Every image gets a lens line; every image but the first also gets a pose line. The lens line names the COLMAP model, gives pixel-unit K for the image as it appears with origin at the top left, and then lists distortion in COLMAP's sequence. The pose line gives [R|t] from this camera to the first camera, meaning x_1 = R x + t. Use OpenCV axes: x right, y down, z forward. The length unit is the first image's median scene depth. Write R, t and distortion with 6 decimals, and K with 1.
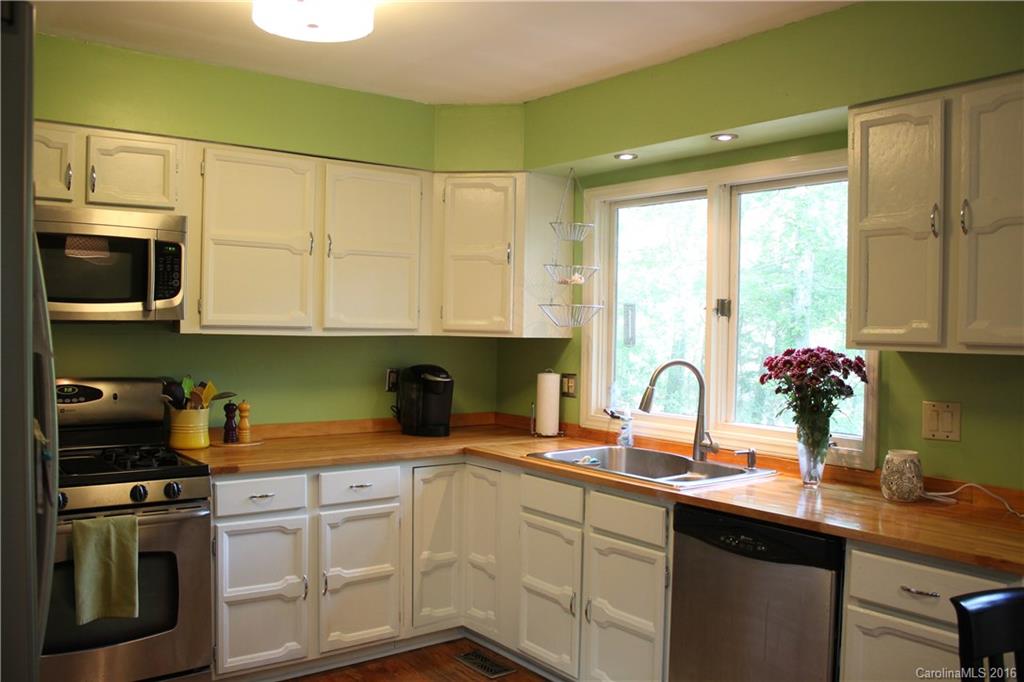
lens RADIAL K [[869.2, 0, 512.0], [0, 869.2, 341.0], [0, 0, 1]] dist [-0.168328, 0.159523]
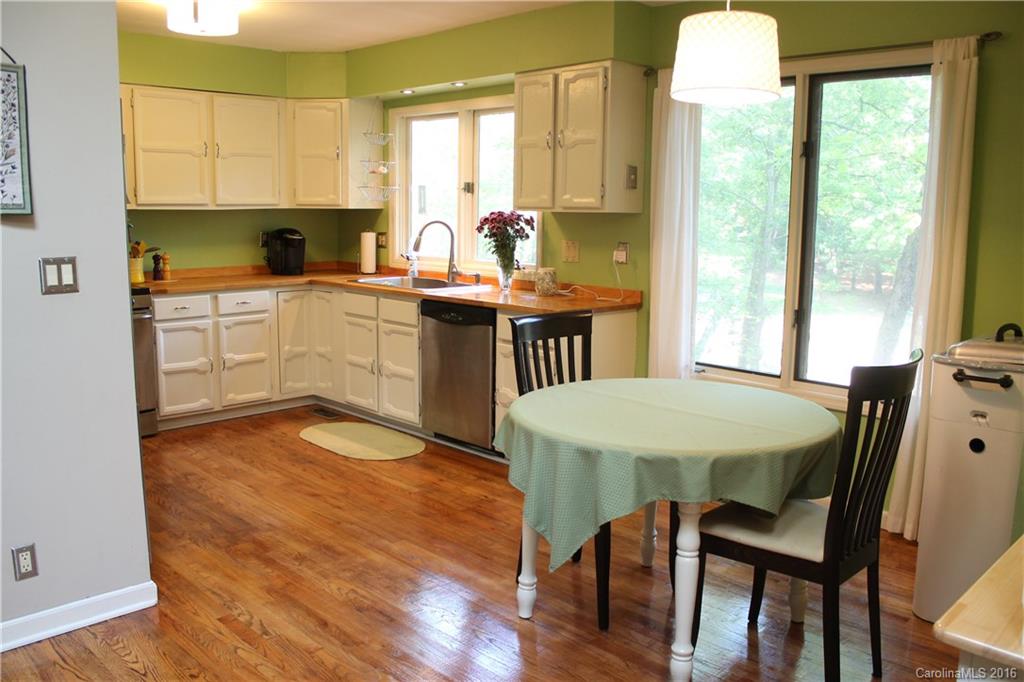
lens RADIAL K [[869.2, 0, 512.0], [0, 869.2, 341.0], [0, 0, 1]] dist [-0.168328, 0.159523]
pose [[0.992766, -0.024174, 0.117605, 0.124635], [0.007684, 0.990305, 0.138698, 0.020380], [-0.119818, -0.136792, 0.983327, -0.605696]]
